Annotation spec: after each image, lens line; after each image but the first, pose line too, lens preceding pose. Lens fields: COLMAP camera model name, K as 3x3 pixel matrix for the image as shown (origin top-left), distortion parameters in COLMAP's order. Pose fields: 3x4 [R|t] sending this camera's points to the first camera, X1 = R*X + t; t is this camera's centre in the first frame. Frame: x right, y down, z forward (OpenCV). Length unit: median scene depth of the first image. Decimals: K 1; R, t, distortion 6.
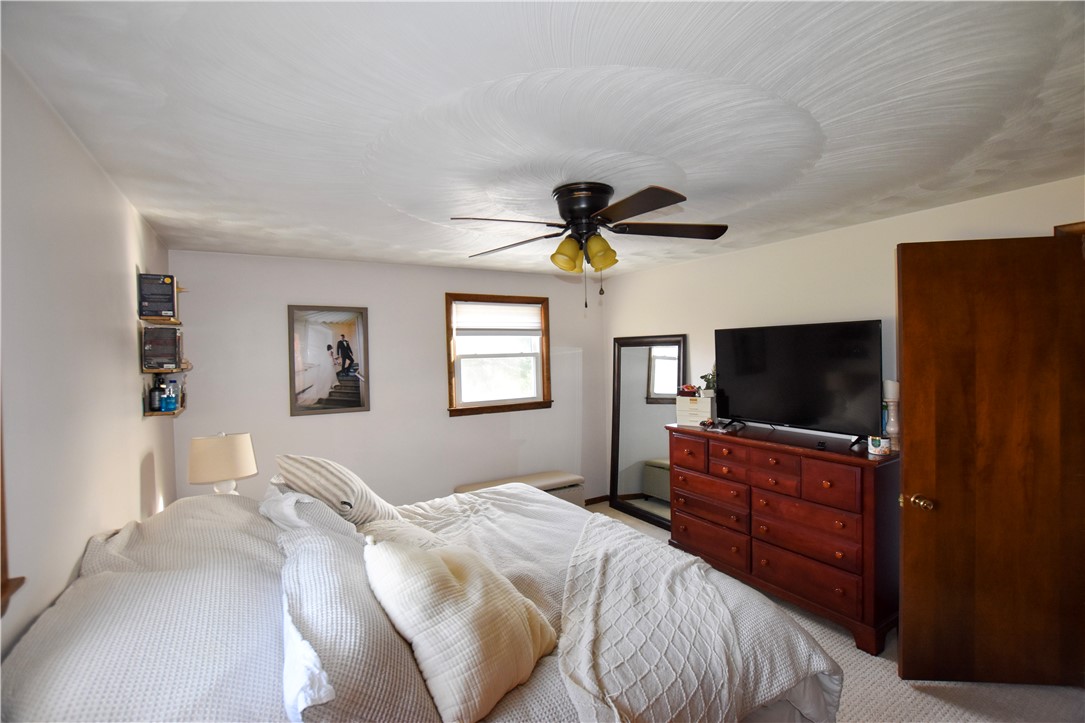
lens RADIAL K [[484.2, 0, 541.3], [0, 484.2, 361.3], [0, 0, 1]] dist [-0.025142, -0.000115]
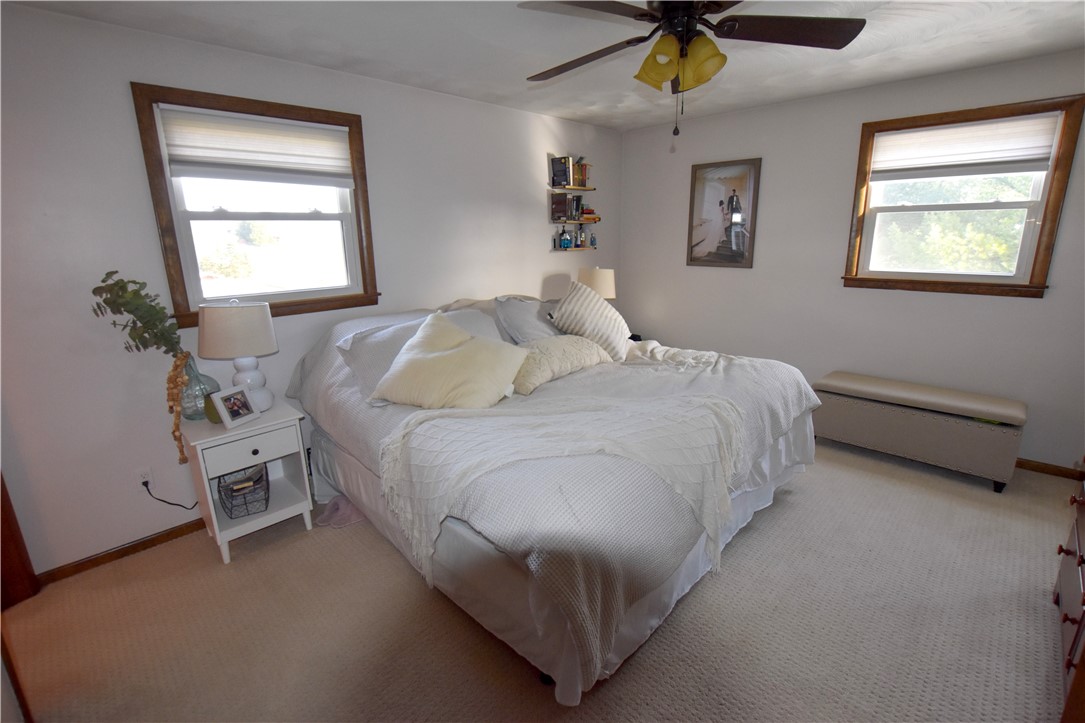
lens RADIAL K [[484.2, 0, 545.5], [0, 484.2, 360.7], [0, 0, 1]] dist [-0.025142, -0.000115]
pose [[0.259187, 0.257195, -0.930952, 0.521174], [-0.004391, 0.964195, 0.265157, 0.025746], [0.965817, -0.064637, 0.251037, 0.334694]]
